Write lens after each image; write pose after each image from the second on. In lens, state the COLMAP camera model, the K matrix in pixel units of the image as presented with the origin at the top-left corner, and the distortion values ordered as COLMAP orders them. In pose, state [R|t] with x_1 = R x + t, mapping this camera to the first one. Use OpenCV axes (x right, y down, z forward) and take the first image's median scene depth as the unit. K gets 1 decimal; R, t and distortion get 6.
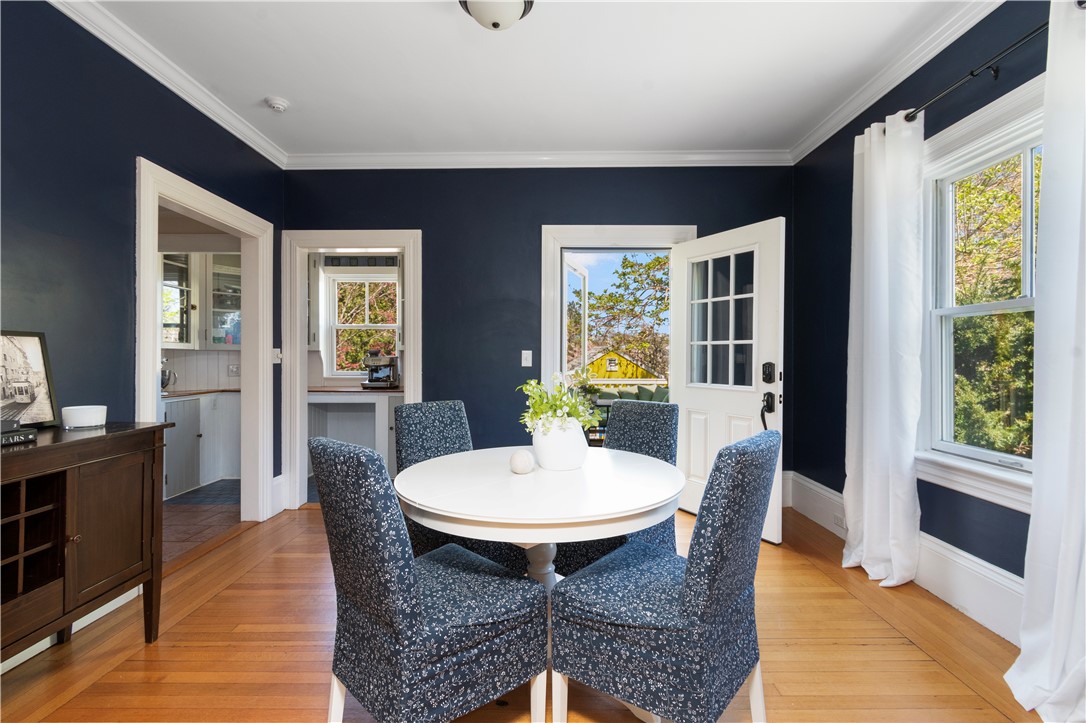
lens RADIAL K [[497.5, 0, 557.7], [0, 497.5, 362.4], [0, 0, 1]] dist [0.012716, -0.003373]
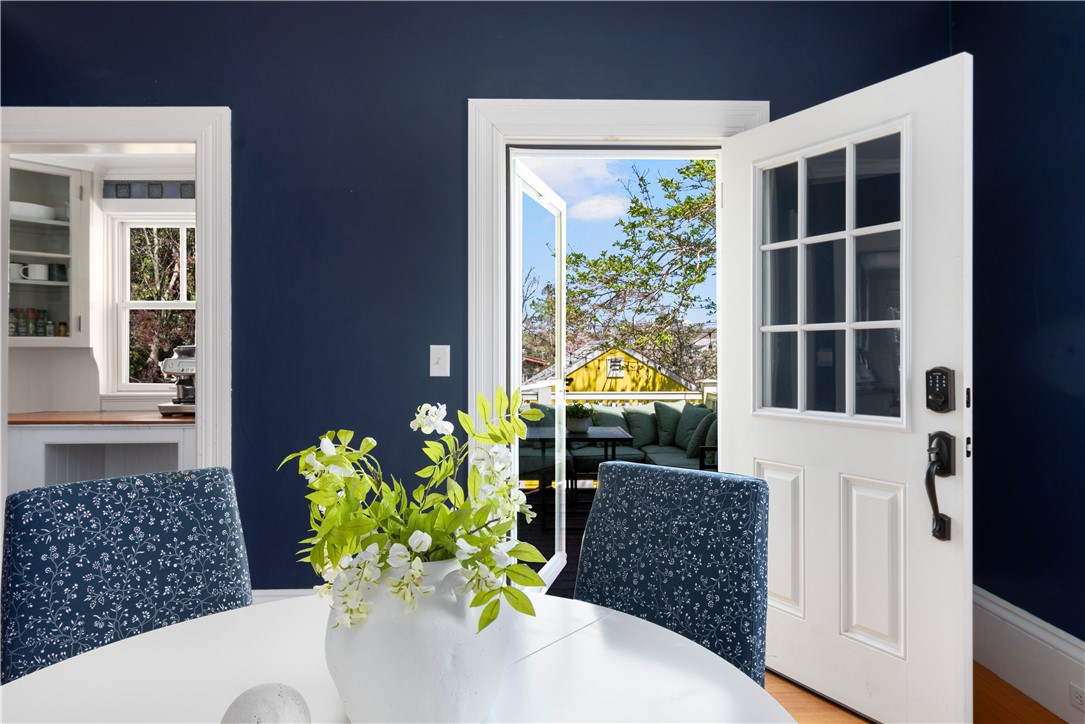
lens RADIAL K [[663.2, 0, 568.9], [0, 663.2, 360.3], [0, 0, 1]] dist [0.010848, 0.001268]
pose [[0.999440, -0.005295, 0.033027, 0.047480], [0.005460, 0.999973, -0.004917, -0.004455], [-0.033000, 0.005095, 0.999442, 0.320767]]
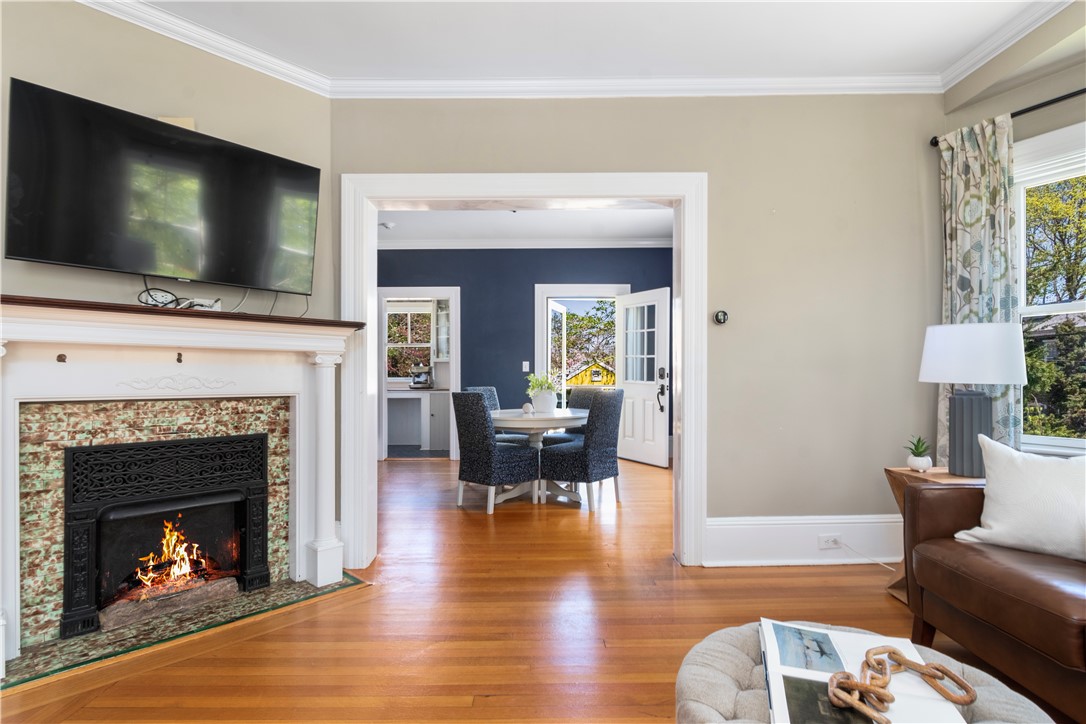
lens RADIAL K [[542.6, 0, 538.9], [0, 542.6, 373.9], [0, 0, 1]] dist [0.006887, -0.005717]
pose [[0.999592, -0.001412, -0.028516, 0.030608], [0.001318, 0.999994, -0.003327, 0.023241], [0.028521, 0.003288, 0.999588, -0.781070]]
